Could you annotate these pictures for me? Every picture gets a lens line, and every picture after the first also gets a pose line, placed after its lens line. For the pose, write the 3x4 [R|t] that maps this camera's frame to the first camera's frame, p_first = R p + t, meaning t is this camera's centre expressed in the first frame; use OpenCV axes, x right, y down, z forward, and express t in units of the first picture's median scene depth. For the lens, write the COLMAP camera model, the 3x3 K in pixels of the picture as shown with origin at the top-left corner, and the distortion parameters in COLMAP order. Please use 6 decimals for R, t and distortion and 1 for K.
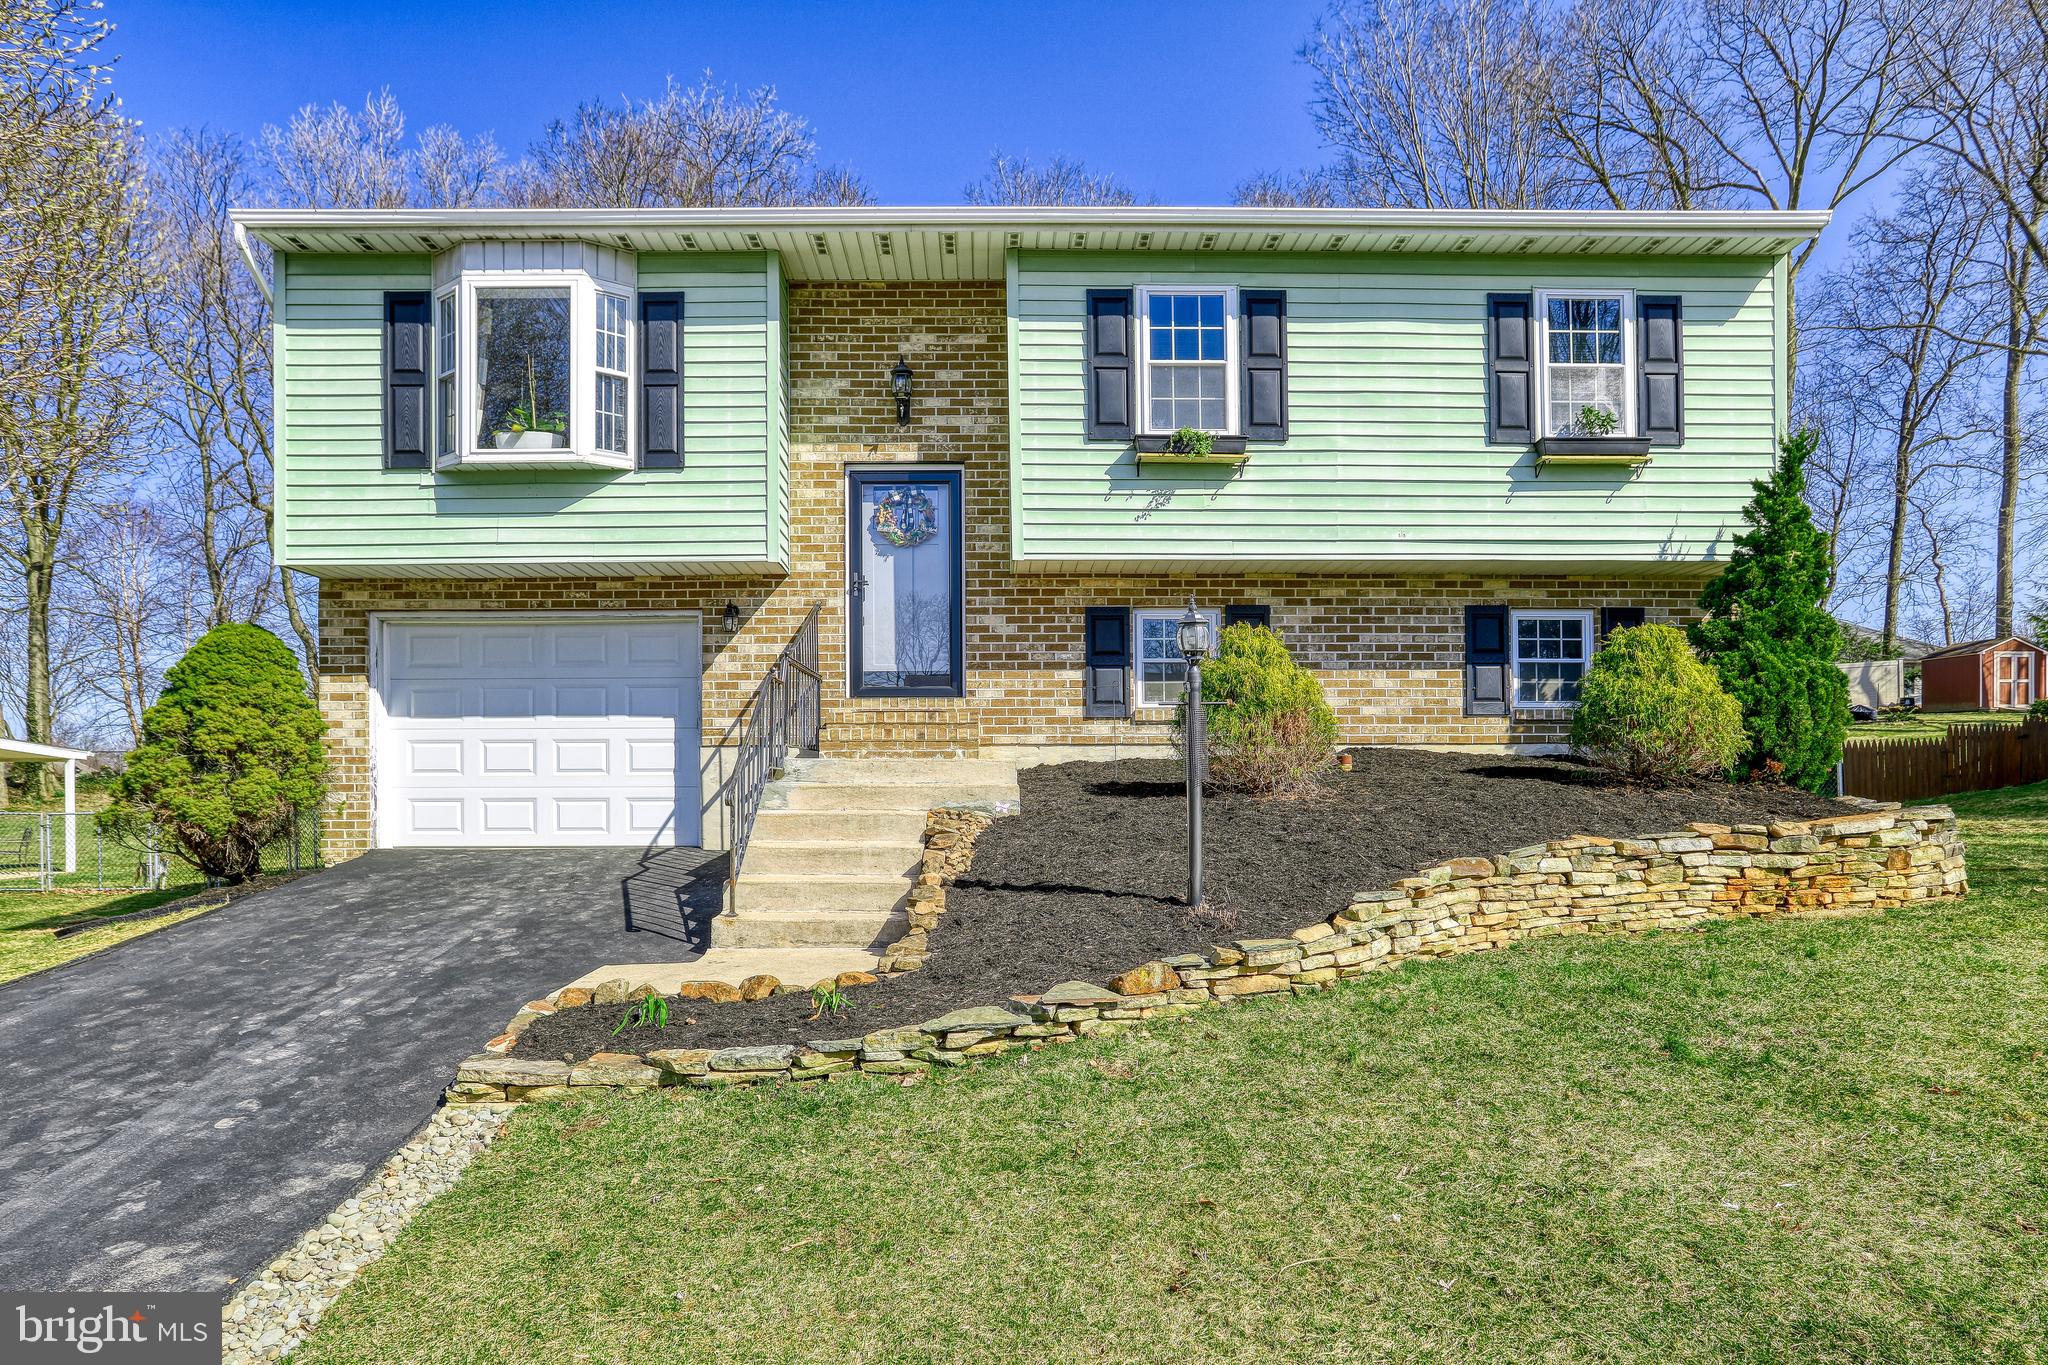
lens RADIAL K [[991.0, 0, 1052.7], [0, 991.0, 761.8], [0, 0, 1]] dist [-0.041860, 0.022363]
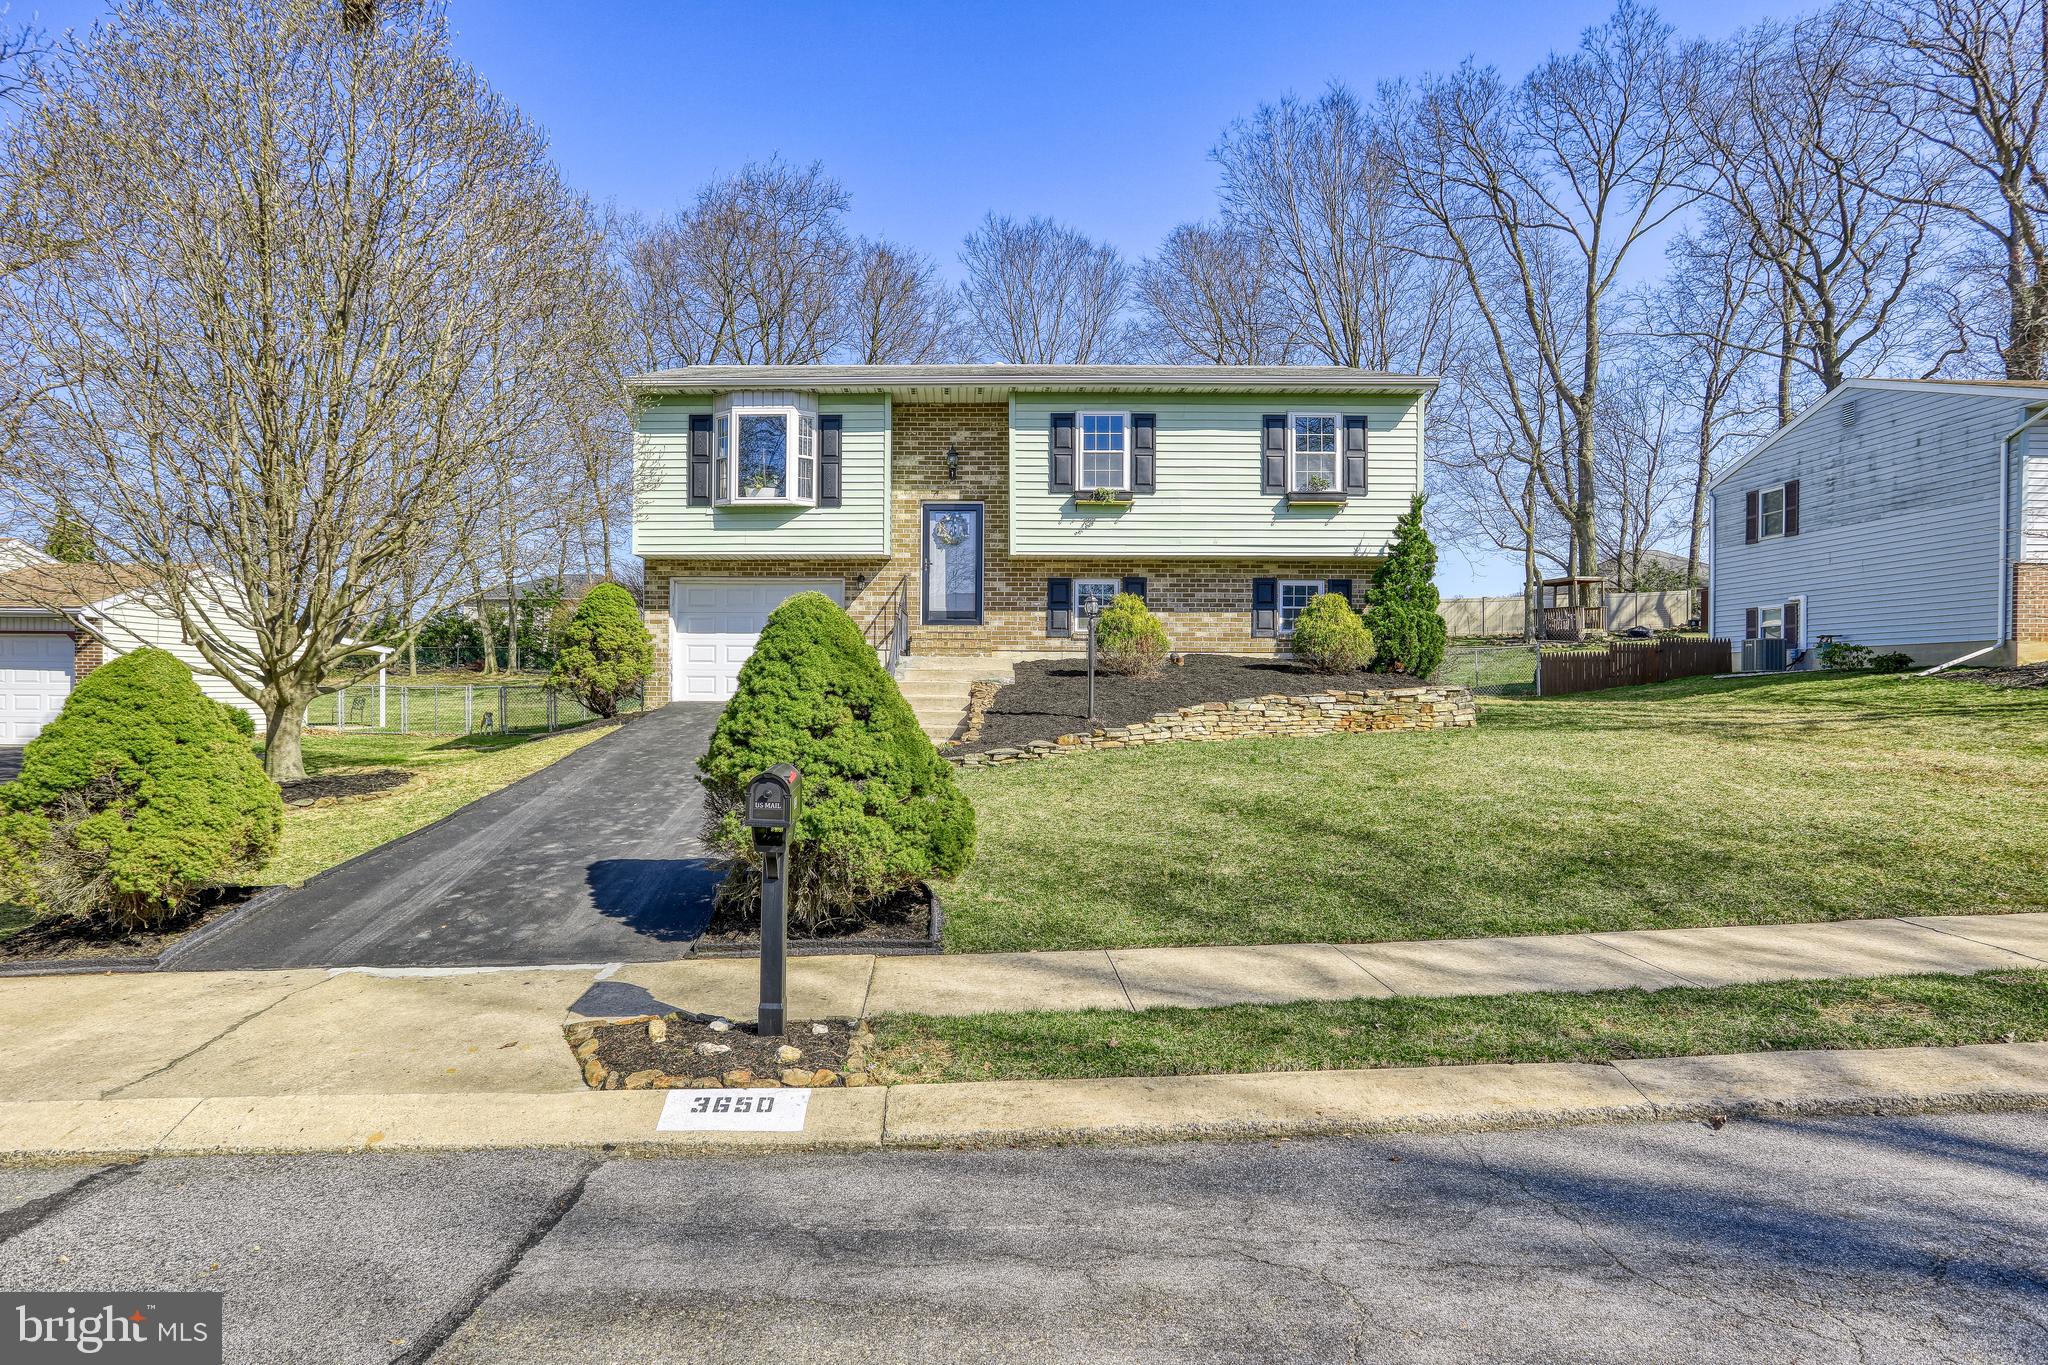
lens RADIAL K [[733.3, 0, 984.6], [0, 733.3, 672.0], [0, 0, 1]] dist [-0.025888, 0.000033]
pose [[0.998384, 0.011785, -0.055591, -0.008386], [-0.011103, 0.999860, 0.012553, 0.007043], [0.055731, -0.011915, 0.998375, -0.415124]]
